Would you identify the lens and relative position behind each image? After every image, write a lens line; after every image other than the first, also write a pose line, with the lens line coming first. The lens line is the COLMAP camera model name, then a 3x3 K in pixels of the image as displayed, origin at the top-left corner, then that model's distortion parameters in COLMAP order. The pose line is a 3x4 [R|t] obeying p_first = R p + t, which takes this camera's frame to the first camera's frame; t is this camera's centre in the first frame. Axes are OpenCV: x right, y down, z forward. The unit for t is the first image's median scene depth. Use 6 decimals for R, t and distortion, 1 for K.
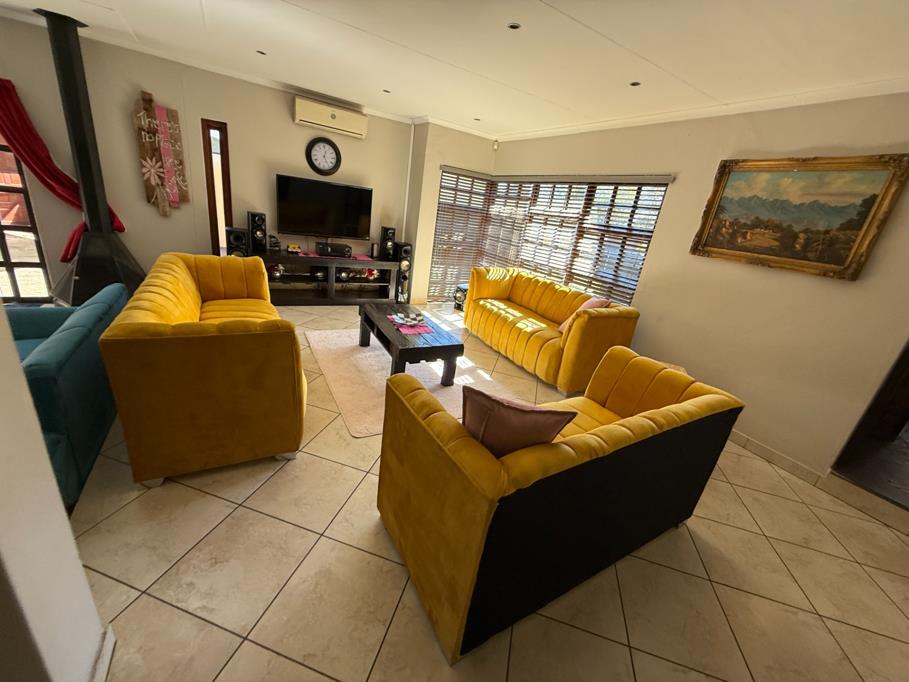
lens RADIAL K [[359.1, 0, 447.9], [0, 359.1, 342.4], [0, 0, 1]] dist [-0.001371, -0.000961]
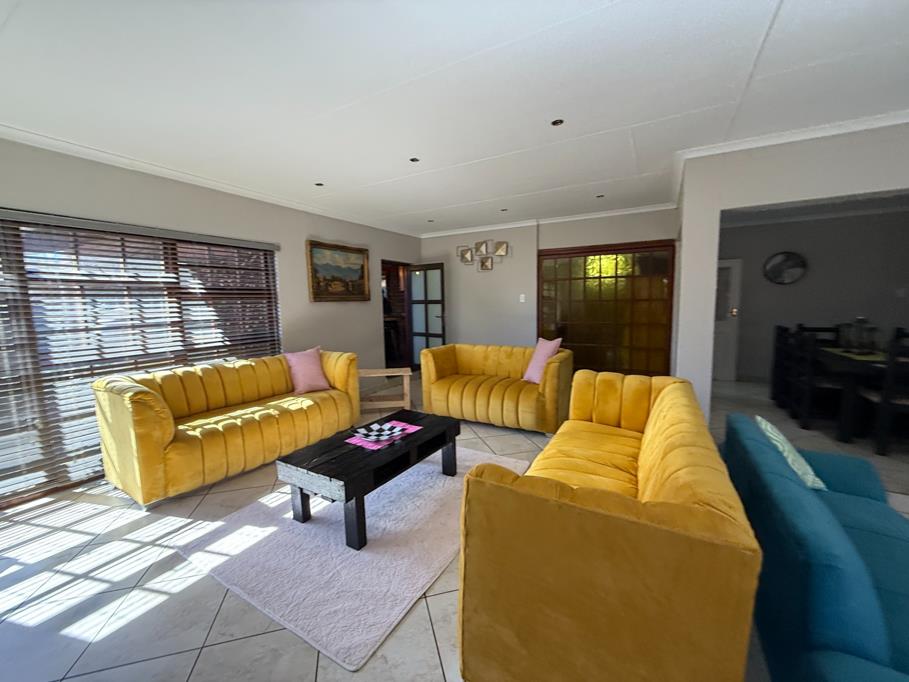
lens RADIAL K [[359.1, 0, 454.6], [0, 359.1, 339.6], [0, 0, 1]] dist [-0.001371, -0.000961]
pose [[-0.504323, -0.221324, 0.834670, -0.937101], [0.246586, 0.889435, 0.384838, -0.593414], [-0.827559, 0.399900, -0.393988, 1.317180]]
